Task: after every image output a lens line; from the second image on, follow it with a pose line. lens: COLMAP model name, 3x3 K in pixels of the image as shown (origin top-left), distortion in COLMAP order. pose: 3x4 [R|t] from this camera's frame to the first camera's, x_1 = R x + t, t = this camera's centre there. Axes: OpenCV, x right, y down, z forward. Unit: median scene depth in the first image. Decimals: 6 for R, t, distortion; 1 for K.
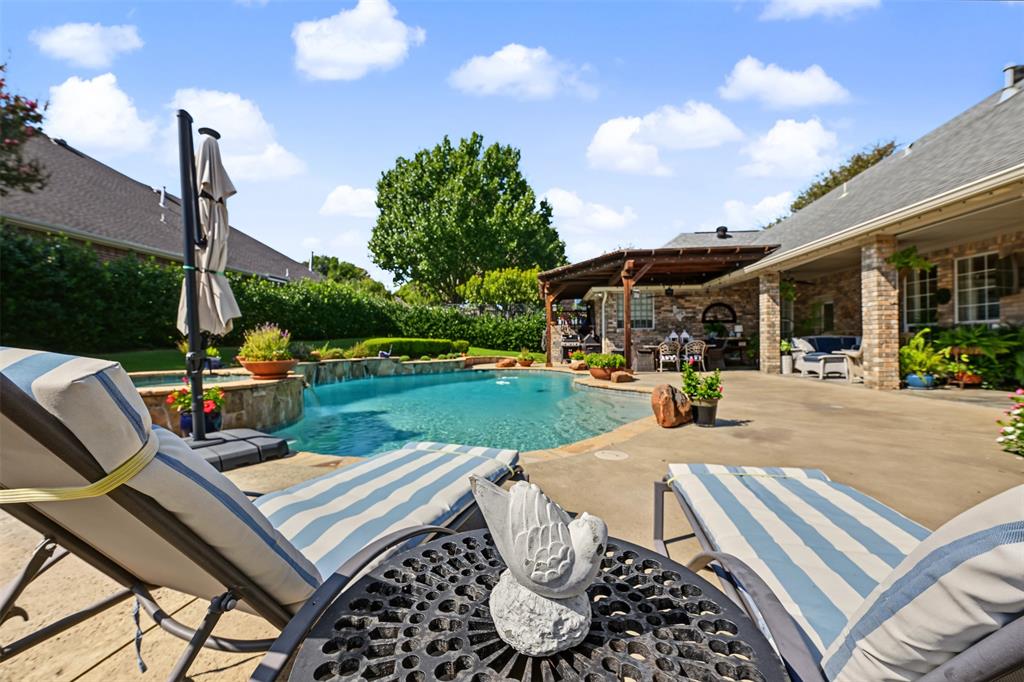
lens RADIAL K [[416.6, 0, 506.9], [0, 416.6, 341.0], [0, 0, 1]] dist [-0.000981, -0.000425]
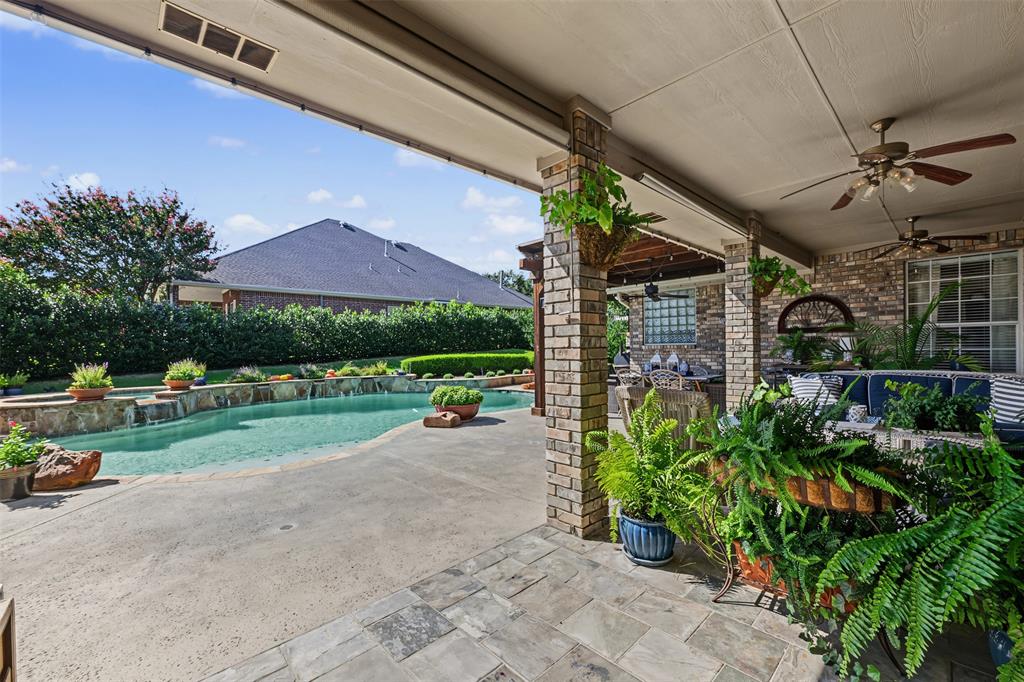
lens RADIAL K [[416.6, 0, 510.9], [0, 416.6, 345.3], [0, 0, 1]] dist [-0.000981, -0.000425]
pose [[0.734829, -0.008391, -0.678200, 0.585599], [0.014978, 0.999880, 0.003858, -0.034634], [0.678087, -0.012993, 0.734867, 0.335394]]
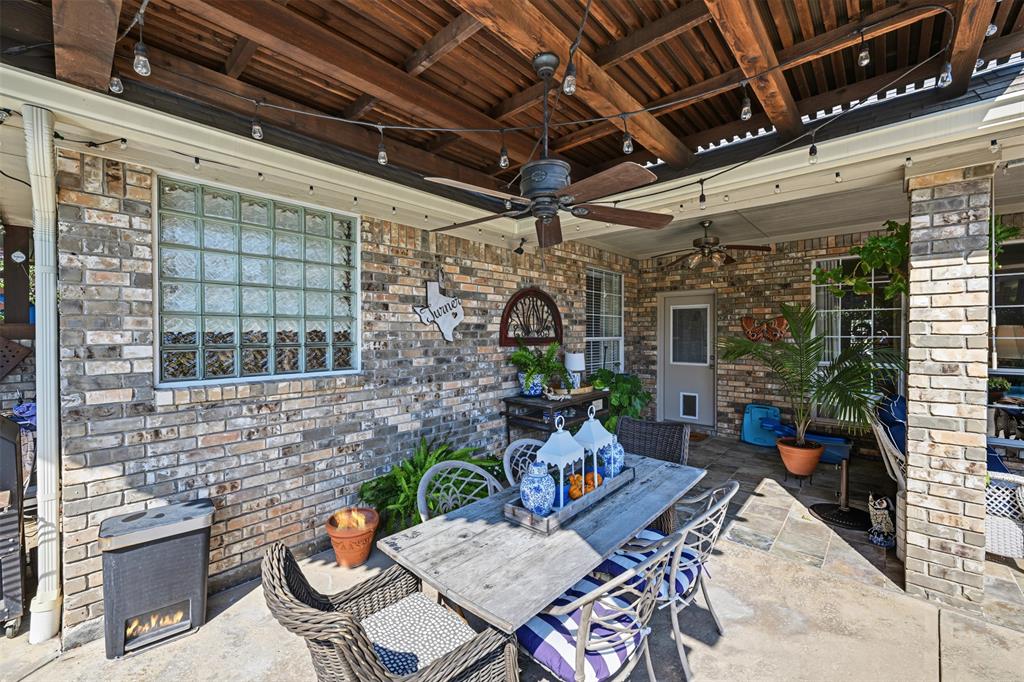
lens RADIAL K [[416.6, 0, 519.2], [0, 416.6, 339.5], [0, 0, 1]] dist [-0.000981, -0.000425]
pose [[0.610330, -0.003948, 0.792137, 0.223412], [-0.003533, 0.999964, 0.007706, -0.050810], [-0.792139, -0.007502, 0.610294, 0.793311]]
